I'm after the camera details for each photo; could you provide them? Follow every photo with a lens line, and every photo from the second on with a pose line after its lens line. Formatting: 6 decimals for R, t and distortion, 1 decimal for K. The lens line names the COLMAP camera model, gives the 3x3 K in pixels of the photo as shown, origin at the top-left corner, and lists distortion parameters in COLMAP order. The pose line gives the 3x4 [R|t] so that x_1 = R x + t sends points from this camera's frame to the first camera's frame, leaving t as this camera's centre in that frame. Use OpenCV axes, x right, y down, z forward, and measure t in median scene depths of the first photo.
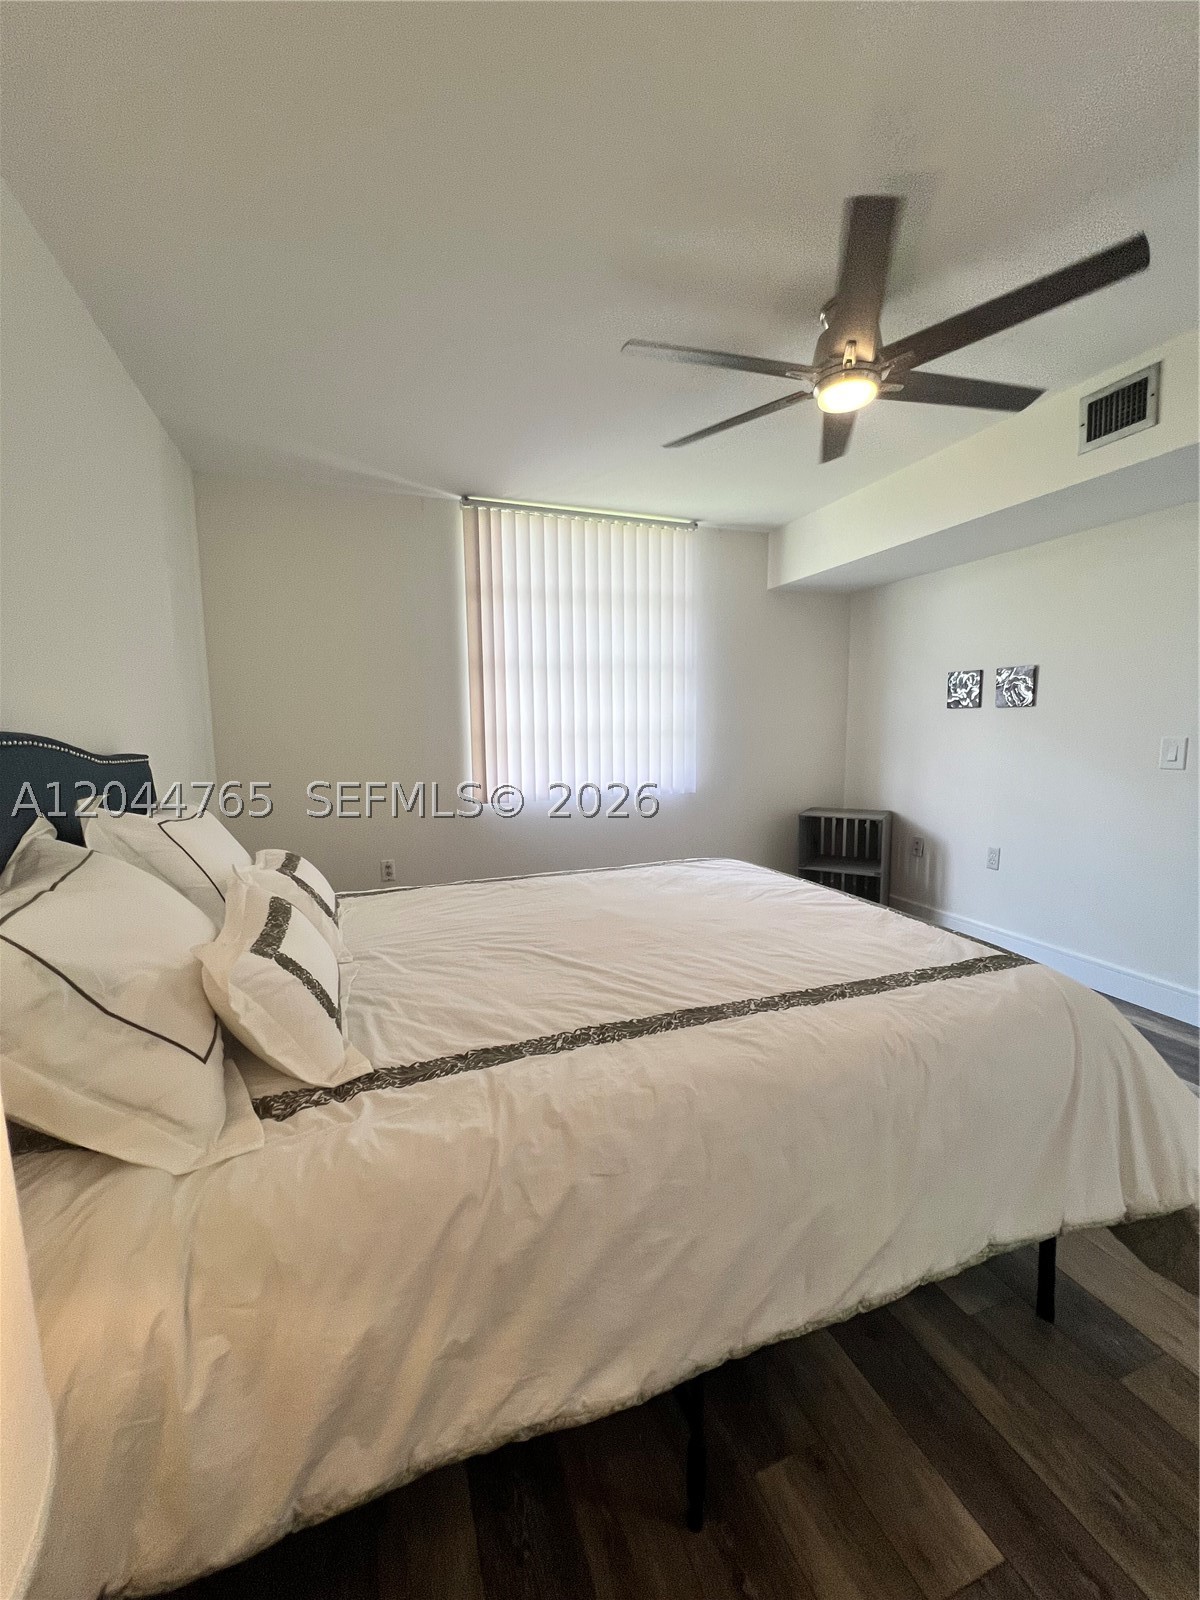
lens RADIAL K [[644.2, 0, 603.7], [0, 644.2, 802.1], [0, 0, 1]] dist [-0.000212, 0.000716]
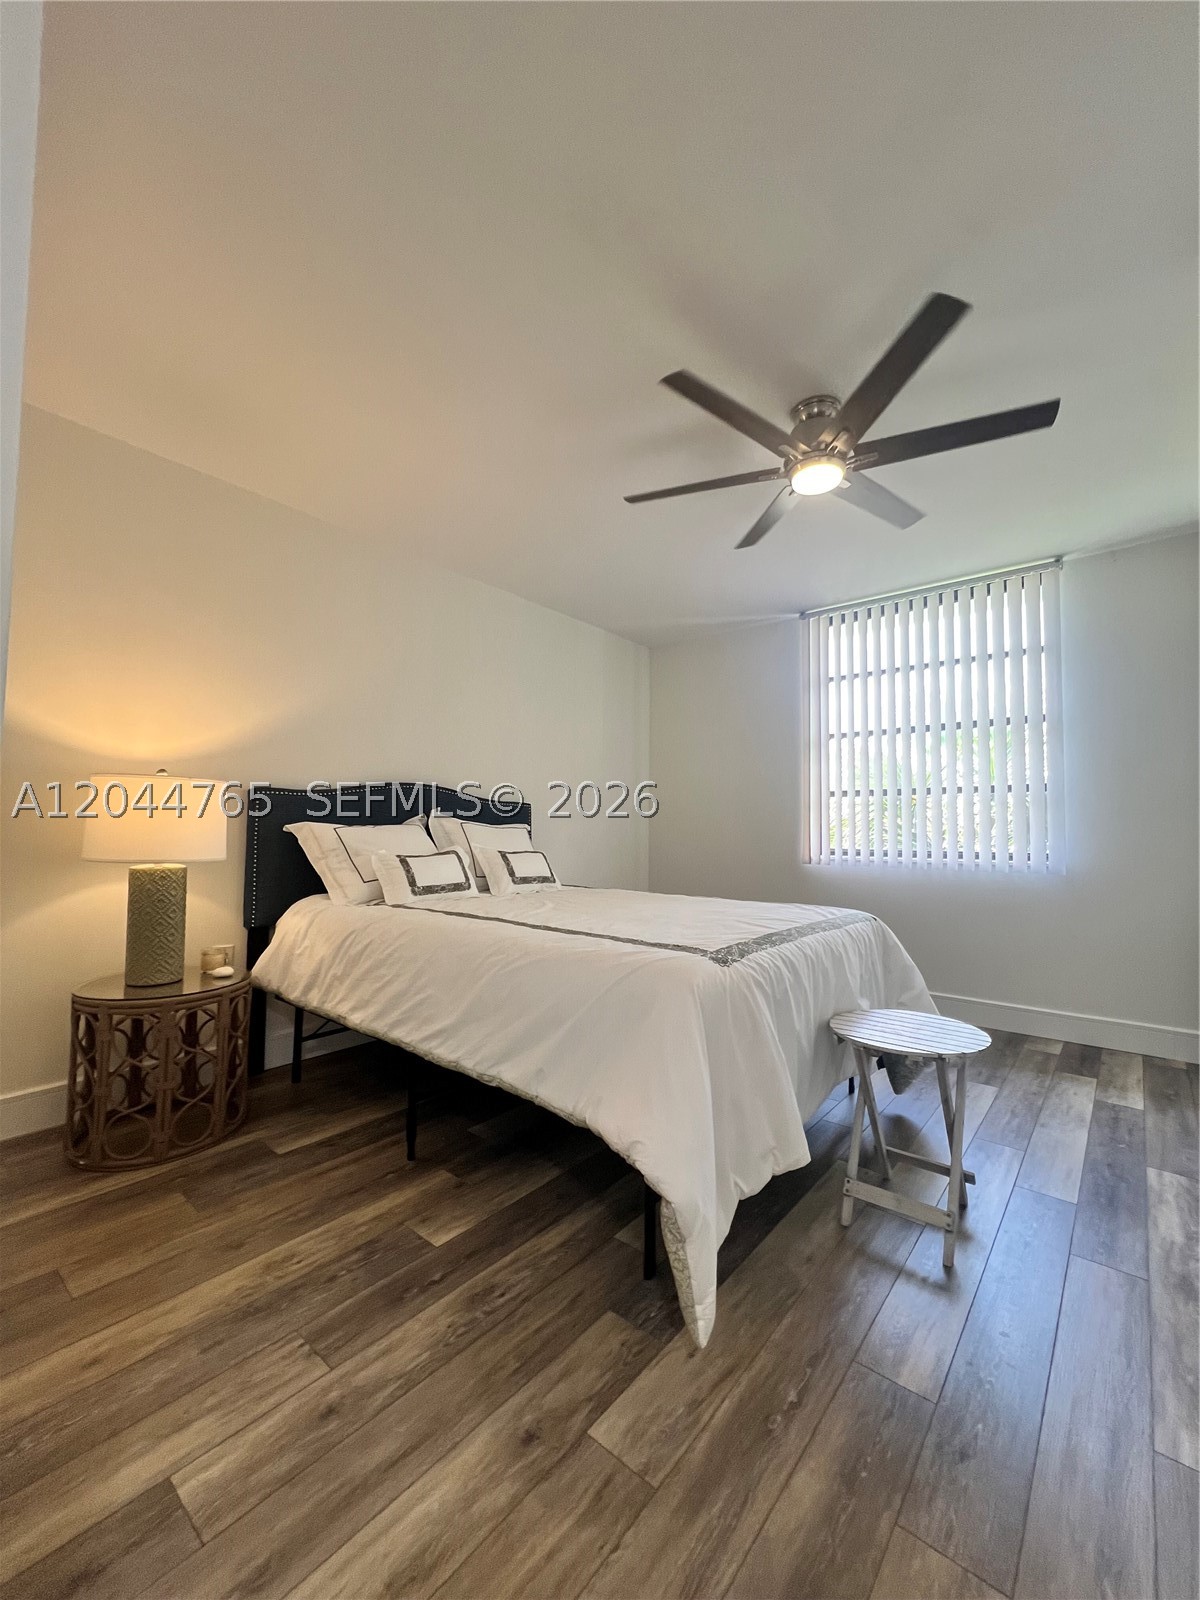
lens RADIAL K [[644.2, 0, 614.9], [0, 644.2, 796.8], [0, 0, 1]] dist [-0.000212, 0.000716]
pose [[0.509254, -0.029222, -0.860120, 0.666455], [-0.114562, 0.988227, -0.101403, 0.047767], [0.852957, 0.150177, 0.499911, 0.116268]]
